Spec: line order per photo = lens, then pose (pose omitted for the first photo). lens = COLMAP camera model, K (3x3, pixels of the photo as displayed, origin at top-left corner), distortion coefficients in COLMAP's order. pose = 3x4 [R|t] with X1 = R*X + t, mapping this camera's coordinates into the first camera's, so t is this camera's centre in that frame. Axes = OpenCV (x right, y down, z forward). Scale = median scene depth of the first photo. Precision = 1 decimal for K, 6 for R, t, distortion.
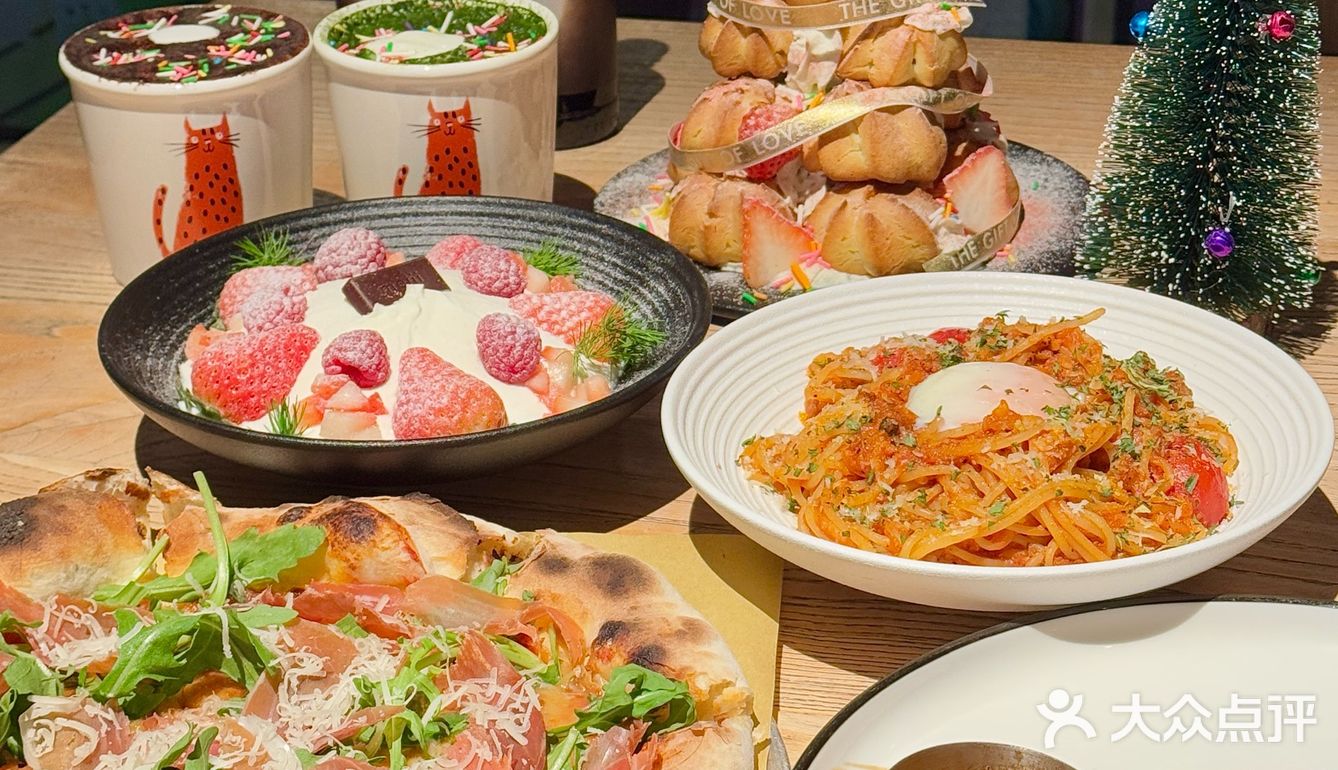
lens RADIAL K [[2537.9, 0, 669.0], [0, 2537.9, 385.0], [0, 0, 1]] dist [0.121718, 0.213422]
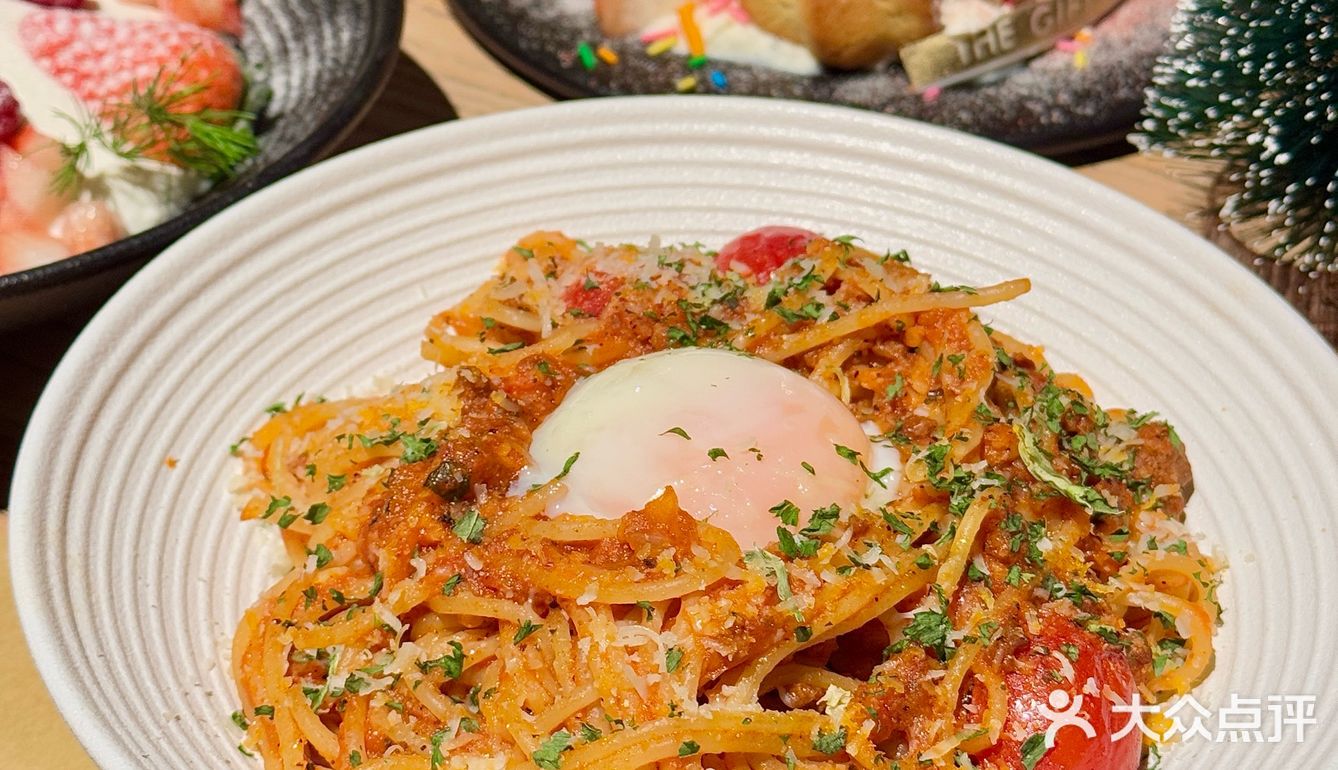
lens RADIAL K [[2537.9, 0, 669.0], [0, 2537.9, 385.0], [0, 0, 1]] dist [0.121718, 0.213422]
pose [[0.965703, 0.199287, -0.166441, 0.170576], [-0.163624, 0.964808, 0.205848, -0.089395], [0.201606, -0.171554, 0.964326, 0.466191]]
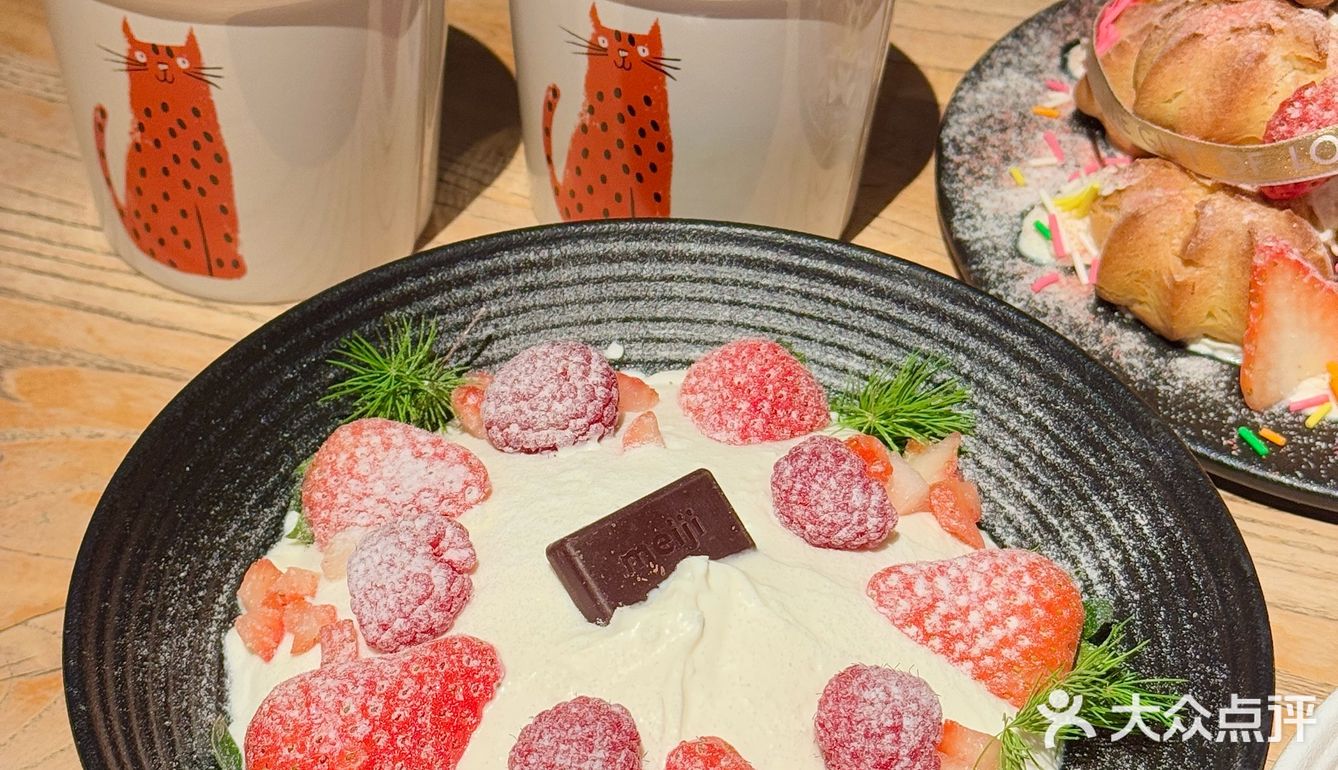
lens RADIAL K [[2537.9, 0, 669.0], [0, 2537.9, 385.0], [0, 0, 1]] dist [0.121718, 0.213422]
pose [[0.996871, 0.078951, -0.003923, -0.099822], [-0.075227, 0.962751, 0.259714, -0.192686], [0.024281, -0.258606, 0.965678, 0.495178]]
